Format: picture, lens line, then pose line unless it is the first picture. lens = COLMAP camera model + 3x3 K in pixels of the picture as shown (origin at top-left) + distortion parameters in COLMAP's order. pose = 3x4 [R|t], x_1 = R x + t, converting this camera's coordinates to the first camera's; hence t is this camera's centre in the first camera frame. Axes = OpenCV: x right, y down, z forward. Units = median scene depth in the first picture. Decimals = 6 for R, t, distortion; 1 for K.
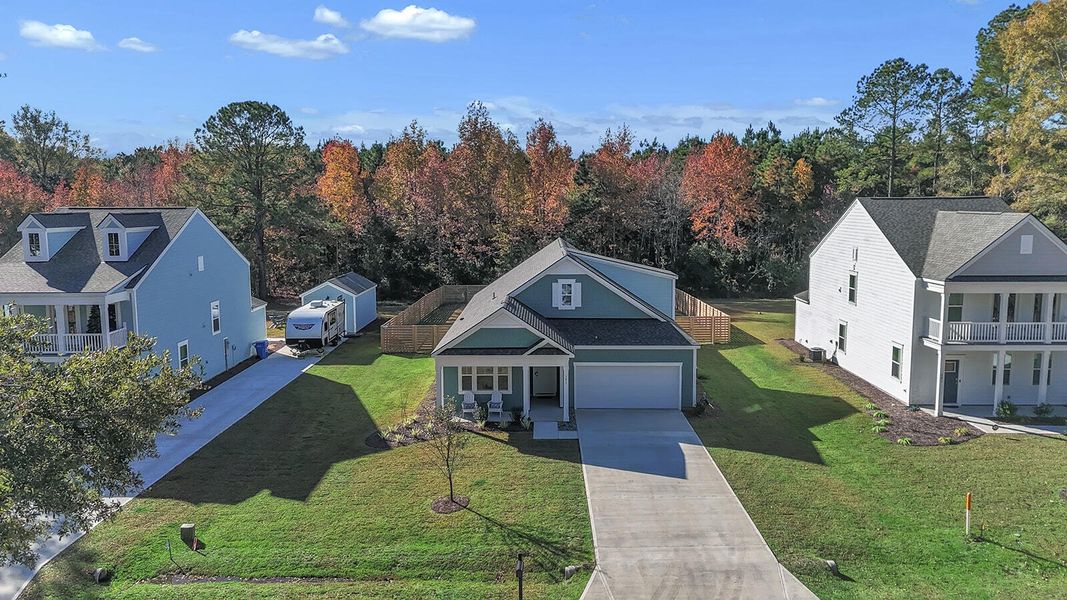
lens RADIAL K [[786.9, 0, 533.5], [0, 786.9, 300.0], [0, 0, 1]] dist [0.096889, -0.118216]
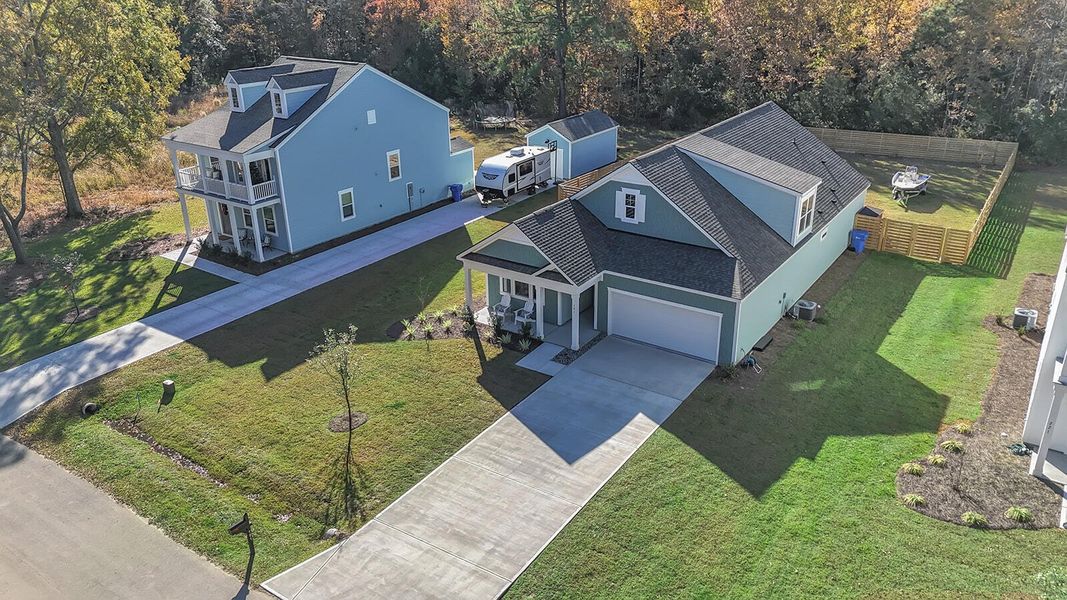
lens RADIAL K [[786.9, 0, 533.5], [0, 786.9, 300.0], [0, 0, 1]] dist [0.096889, -0.118216]
pose [[0.833317, 0.214494, -0.509485, 0.447695], [-0.064150, 0.952948, 0.296267, -0.170213], [0.549060, -0.214201, 0.807868, 0.222369]]
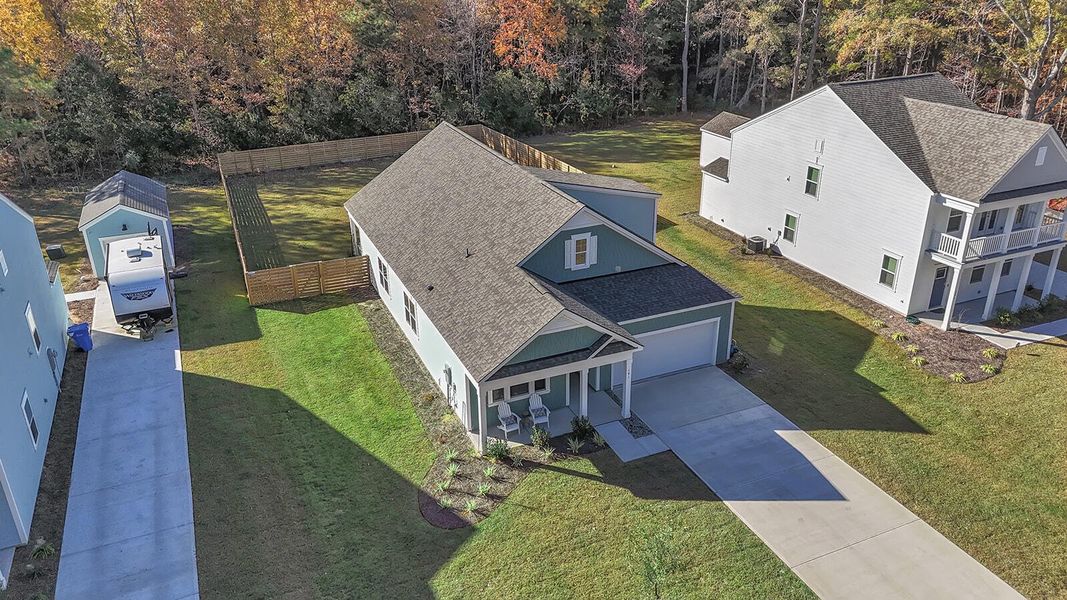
lens RADIAL K [[786.9, 0, 533.5], [0, 786.9, 300.0], [0, 0, 1]] dist [0.096889, -0.118216]
pose [[0.910940, -0.174080, 0.374013, -0.330669], [0.058792, 0.952136, 0.299967, -0.216936], [-0.408329, -0.251263, 0.877573, 0.318896]]
